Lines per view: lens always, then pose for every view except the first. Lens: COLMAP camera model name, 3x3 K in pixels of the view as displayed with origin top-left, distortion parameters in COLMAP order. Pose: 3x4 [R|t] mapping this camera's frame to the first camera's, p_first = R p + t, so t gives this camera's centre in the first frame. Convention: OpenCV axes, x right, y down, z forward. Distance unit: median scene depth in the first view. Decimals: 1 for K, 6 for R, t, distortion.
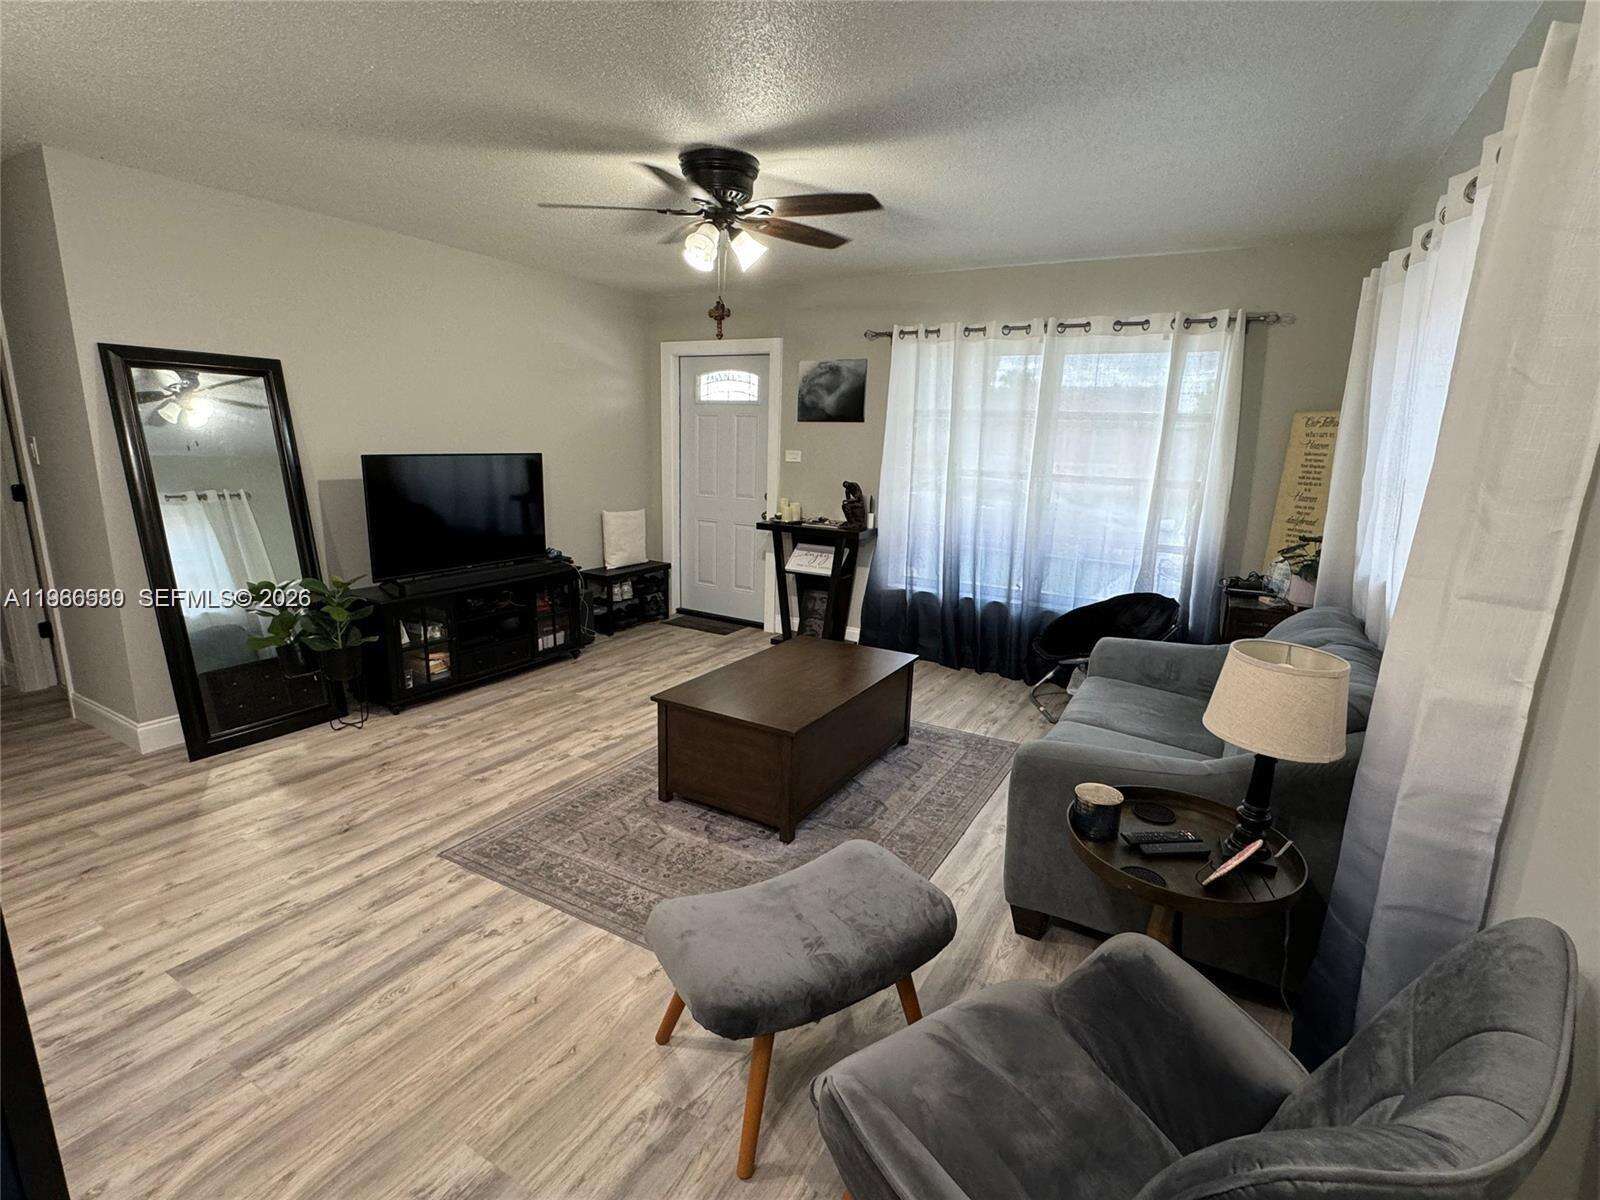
lens RADIAL K [[762.4, 0, 800.0], [0, 762.4, 600.0], [0, 0, 1]] dist [0.001255, 0.000329]
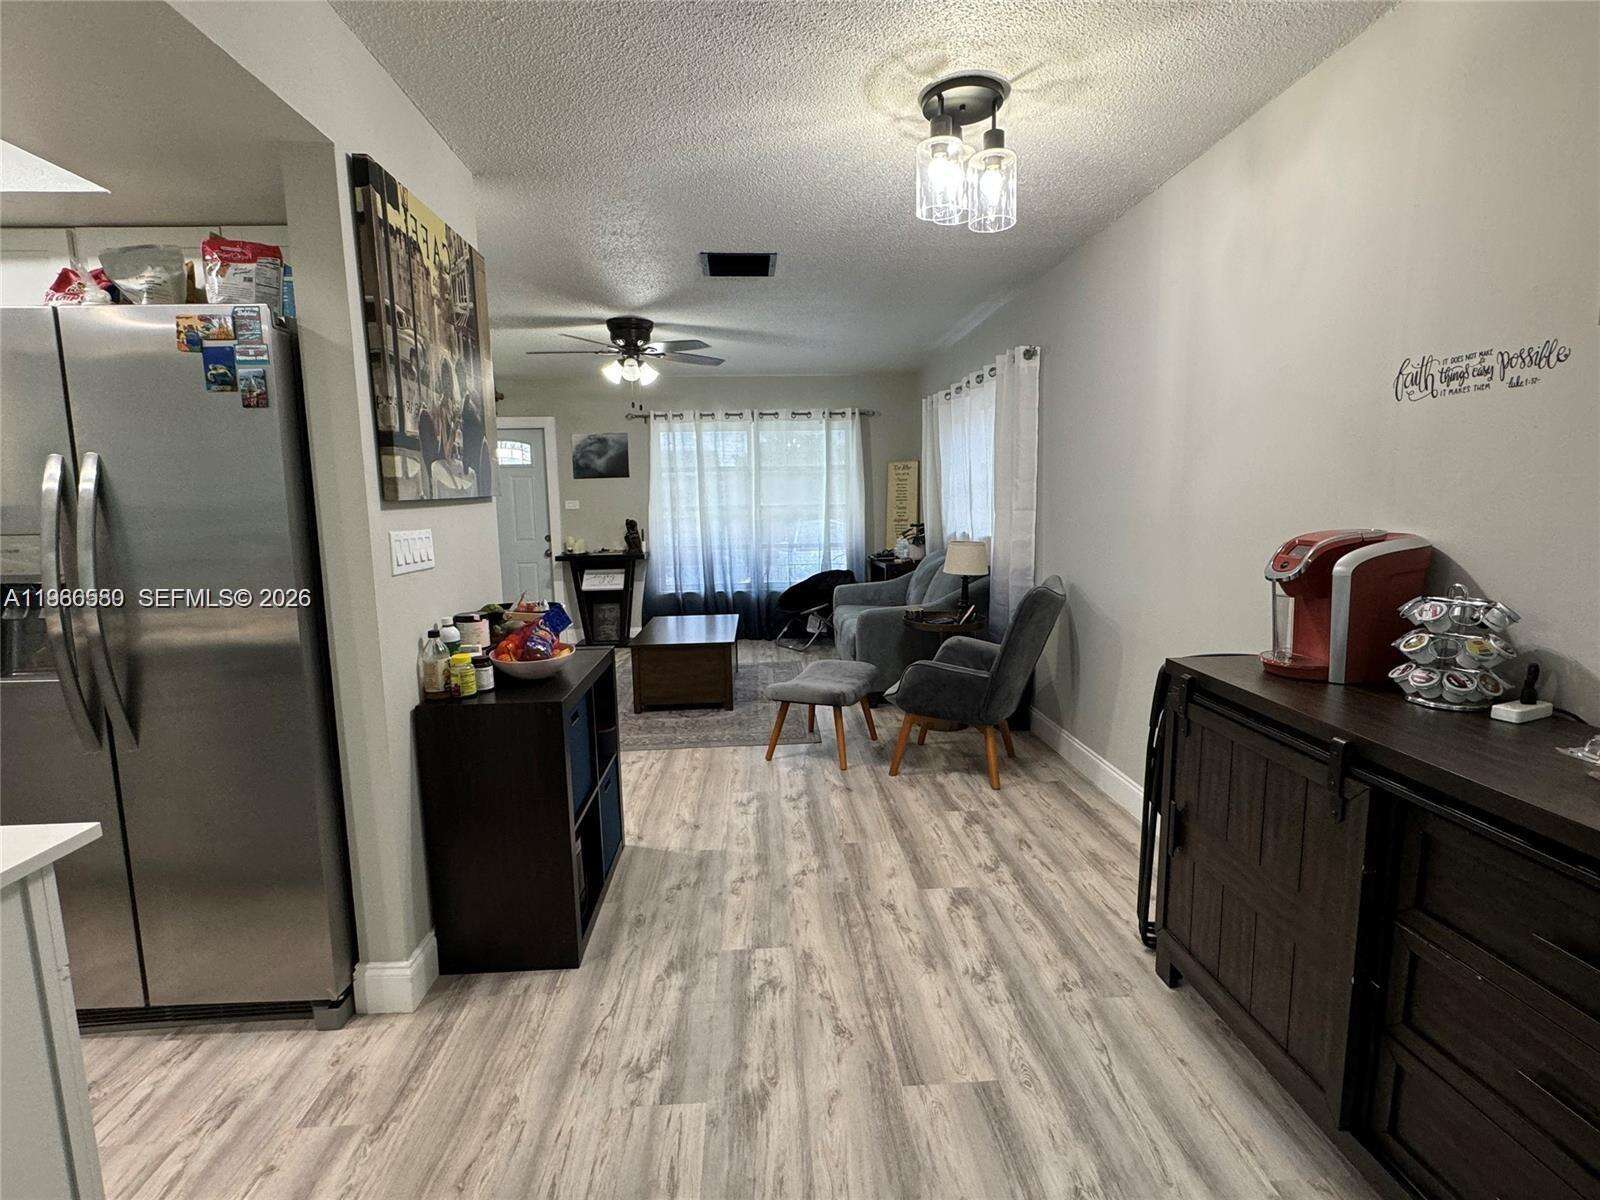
lens RADIAL K [[762.4, 0, 800.0], [0, 762.4, 600.0], [0, 0, 1]] dist [0.001255, 0.000329]
pose [[0.835413, -0.115768, 0.537292, -0.447645], [0.157756, 0.986939, -0.032637, 0.085771], [-0.526495, 0.112026, 0.842765, -0.324710]]
